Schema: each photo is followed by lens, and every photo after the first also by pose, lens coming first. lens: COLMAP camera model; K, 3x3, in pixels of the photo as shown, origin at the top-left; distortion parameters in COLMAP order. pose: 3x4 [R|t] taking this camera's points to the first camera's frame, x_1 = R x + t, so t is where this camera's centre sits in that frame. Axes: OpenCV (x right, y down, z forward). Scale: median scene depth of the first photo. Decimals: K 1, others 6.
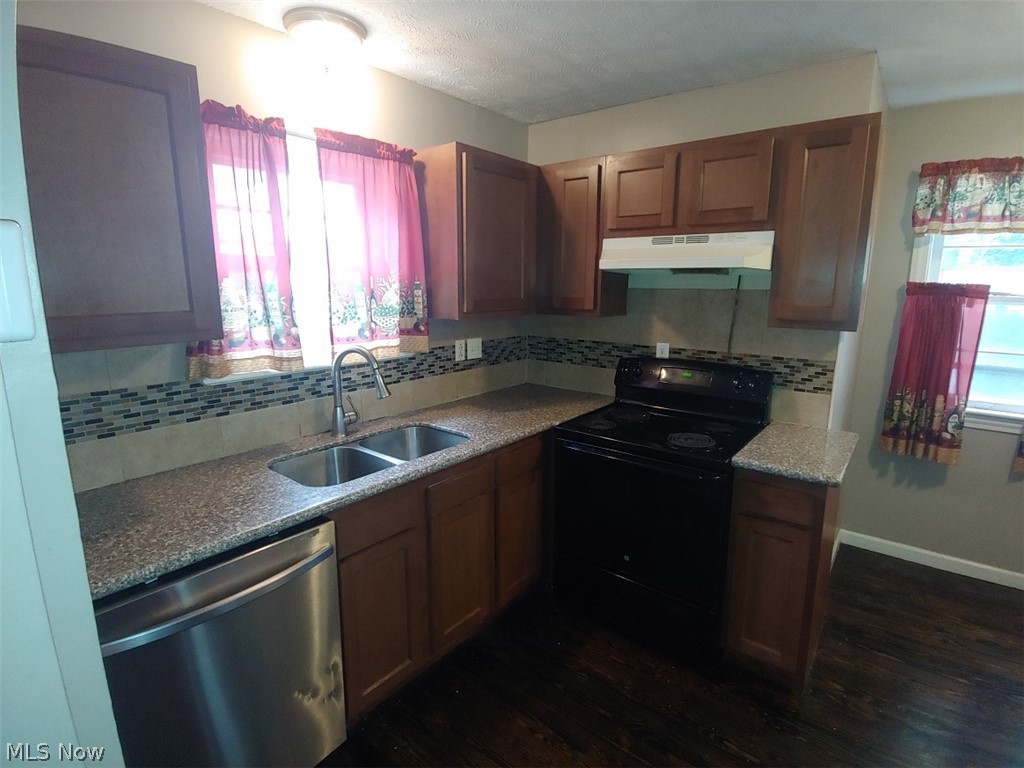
lens RADIAL K [[523.4, 0, 513.0], [0, 523.4, 380.8], [0, 0, 1]] dist [-0.005268, -0.000390]
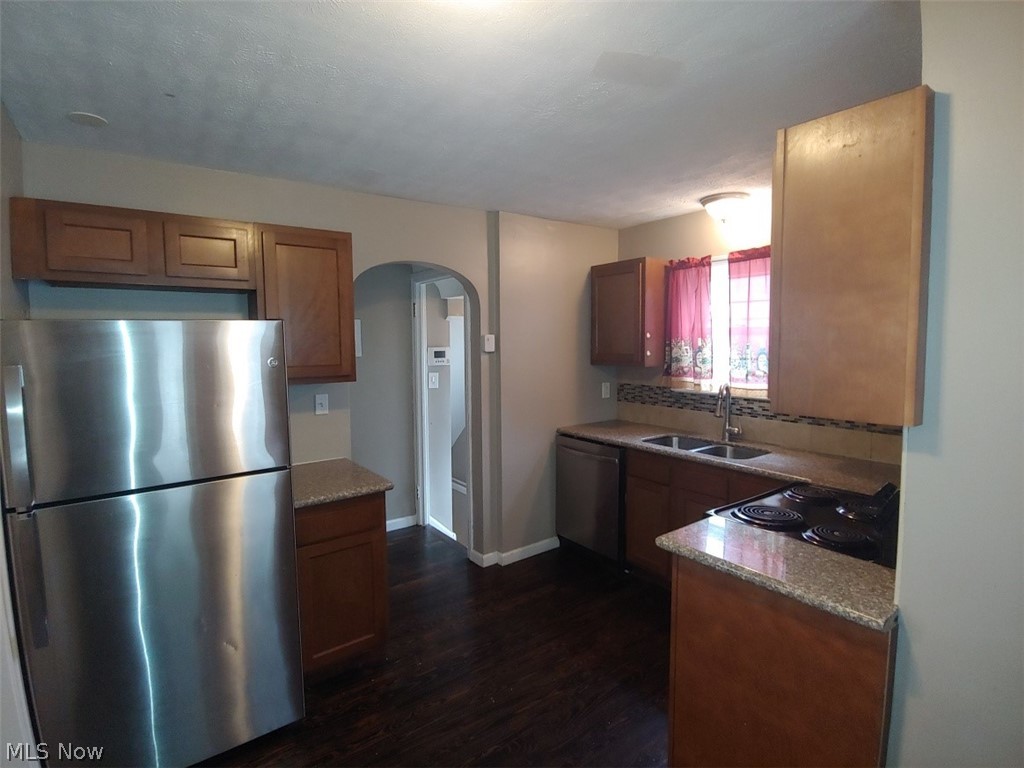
lens RADIAL K [[523.4, 0, 513.1], [0, 523.4, 384.4], [0, 0, 1]] dist [-0.005268, -0.000390]
pose [[-0.275807, 0.079509, -0.957919, 1.498300], [-0.177190, 0.975289, 0.131968, -0.169820], [0.944740, 0.206132, -0.254903, 0.872746]]
